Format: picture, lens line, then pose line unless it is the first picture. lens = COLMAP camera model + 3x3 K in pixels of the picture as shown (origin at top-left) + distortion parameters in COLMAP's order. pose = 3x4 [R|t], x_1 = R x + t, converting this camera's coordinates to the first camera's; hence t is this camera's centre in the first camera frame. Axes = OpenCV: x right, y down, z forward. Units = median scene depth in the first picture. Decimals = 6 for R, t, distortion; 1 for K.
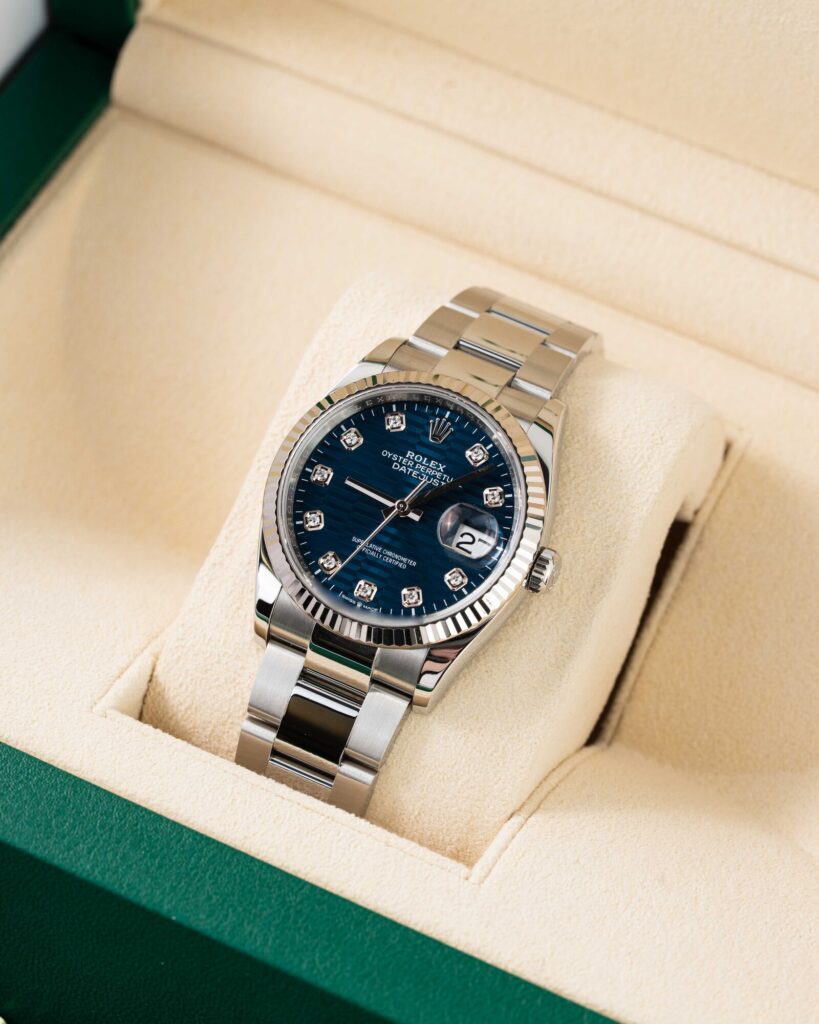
lens RADIAL K [[3816.4, 0, 409.5], [0, 3816.4, 512.0], [0, 0, 1]] dist [0.115937, -5.584352]
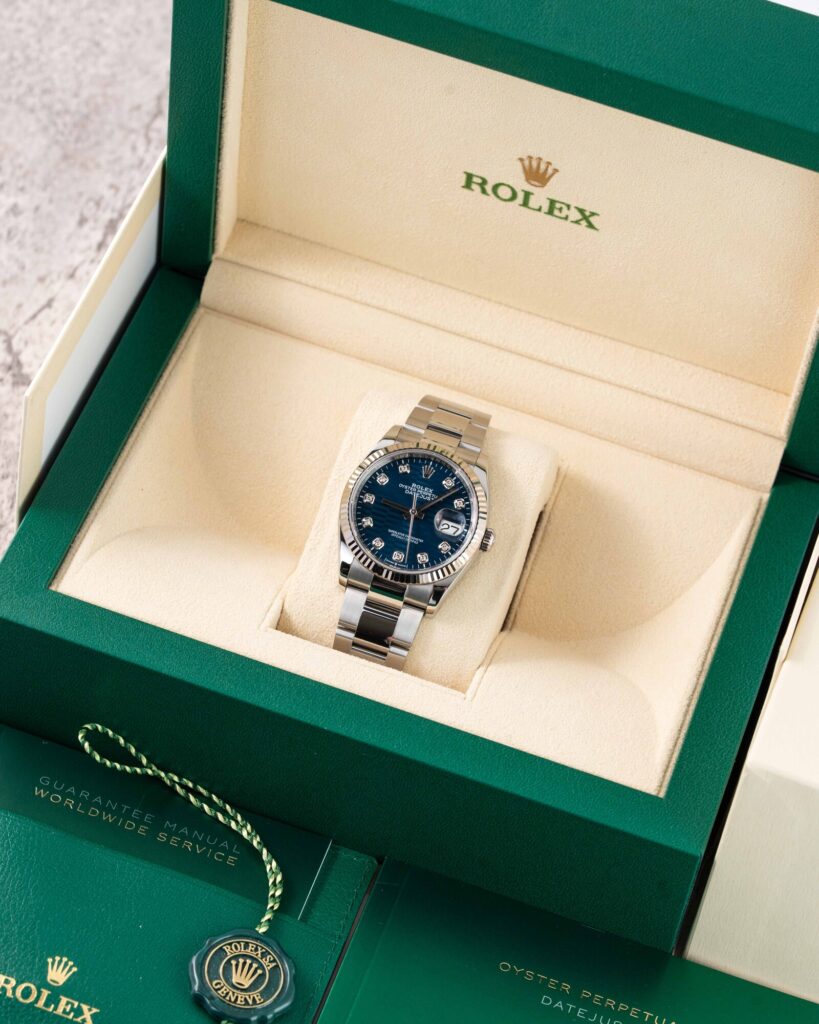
lens RADIAL K [[3158.3, 0, 409.5], [0, 3158.3, 512.0], [0, 0, 1]] dist [-0.055843, 0.053500]
pose [[0.987406, -0.067929, 0.142882, -0.230471], [0.068456, 0.997653, 0.001229, -0.003590], [-0.142630, 0.008568, 0.989739, -0.582884]]
